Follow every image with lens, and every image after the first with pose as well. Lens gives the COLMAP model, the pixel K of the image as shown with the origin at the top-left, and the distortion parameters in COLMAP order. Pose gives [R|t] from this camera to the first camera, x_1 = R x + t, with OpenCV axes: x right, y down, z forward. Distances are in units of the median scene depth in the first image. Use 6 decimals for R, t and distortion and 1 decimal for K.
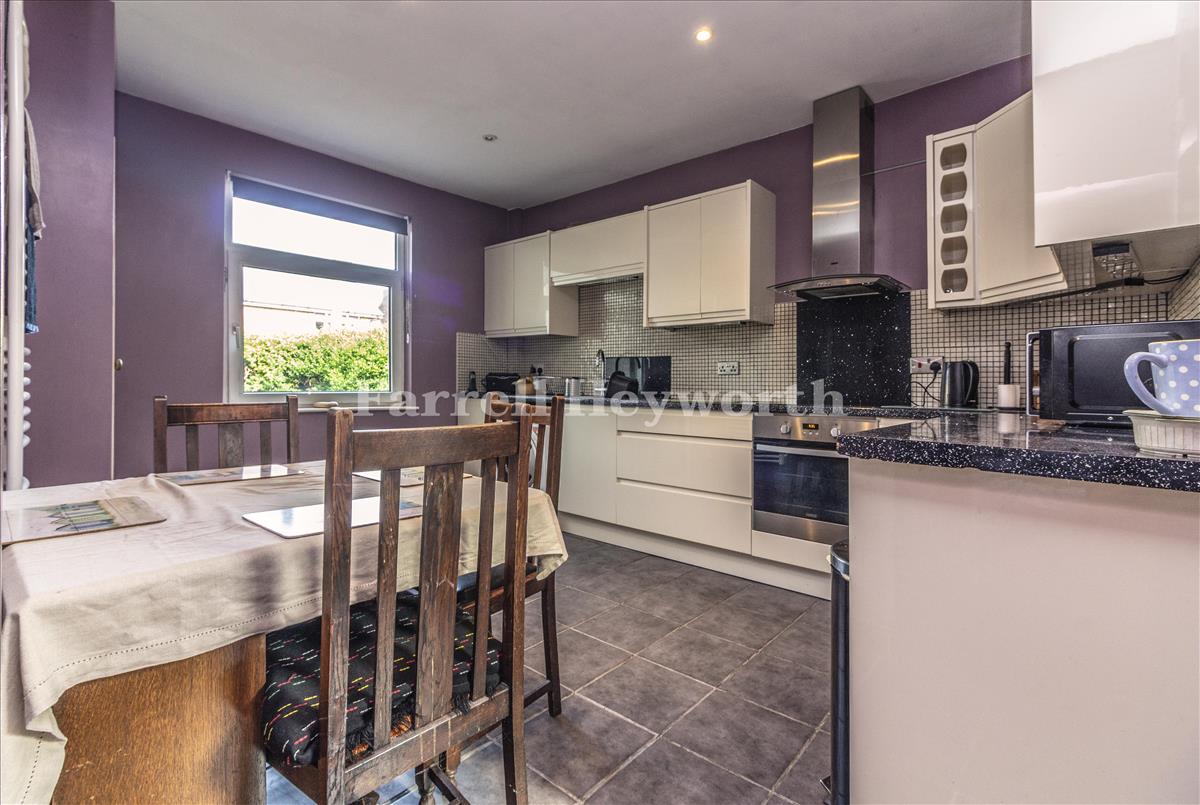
lens RADIAL K [[557.5, 0, 601.4], [0, 557.5, 374.7], [0, 0, 1]] dist [0.002663, -0.000950]
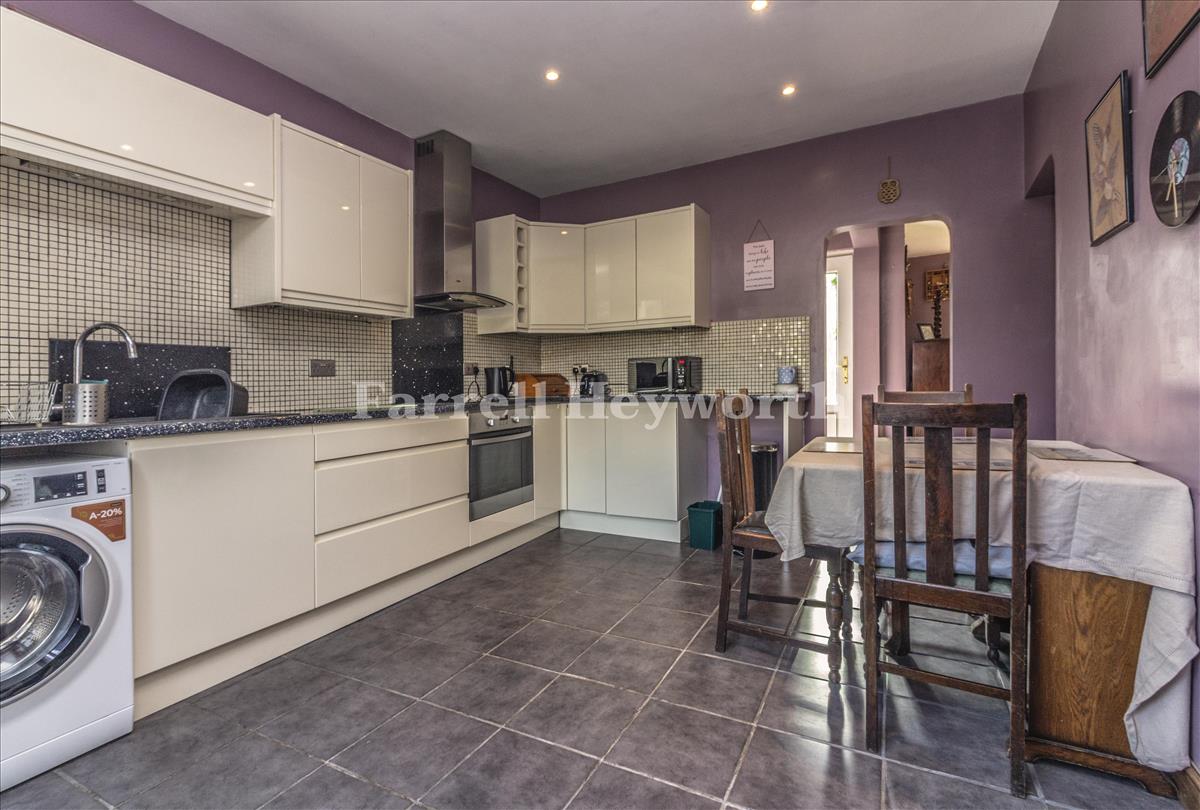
lens RADIAL K [[569.2, 0, 594.5], [0, 569.2, 382.9], [0, 0, 1]] dist [0.002149, -0.000534]
pose [[-0.233839, -0.010401, 0.972220, -0.835033], [0.001679, 0.999937, 0.011102, 0.001657], [-0.972274, 0.004229, -0.233807, 1.023215]]
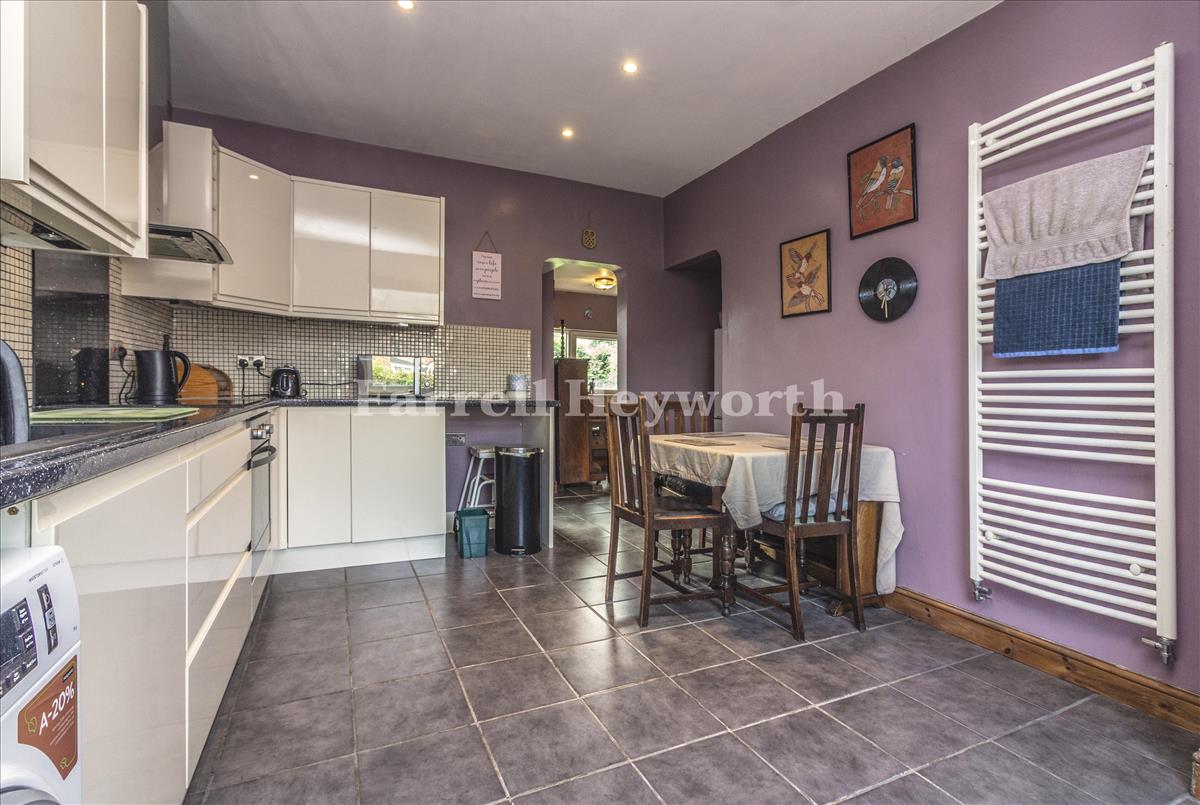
lens RADIAL K [[557.5, 0, 614.2], [0, 557.5, 389.6], [0, 0, 1]] dist [0.002663, -0.000950]
pose [[-0.923476, -0.036058, 0.381958, -0.411662], [-0.041994, 0.999092, -0.007213, 0.016479], [-0.381351, -0.022701, -0.924151, 1.490825]]
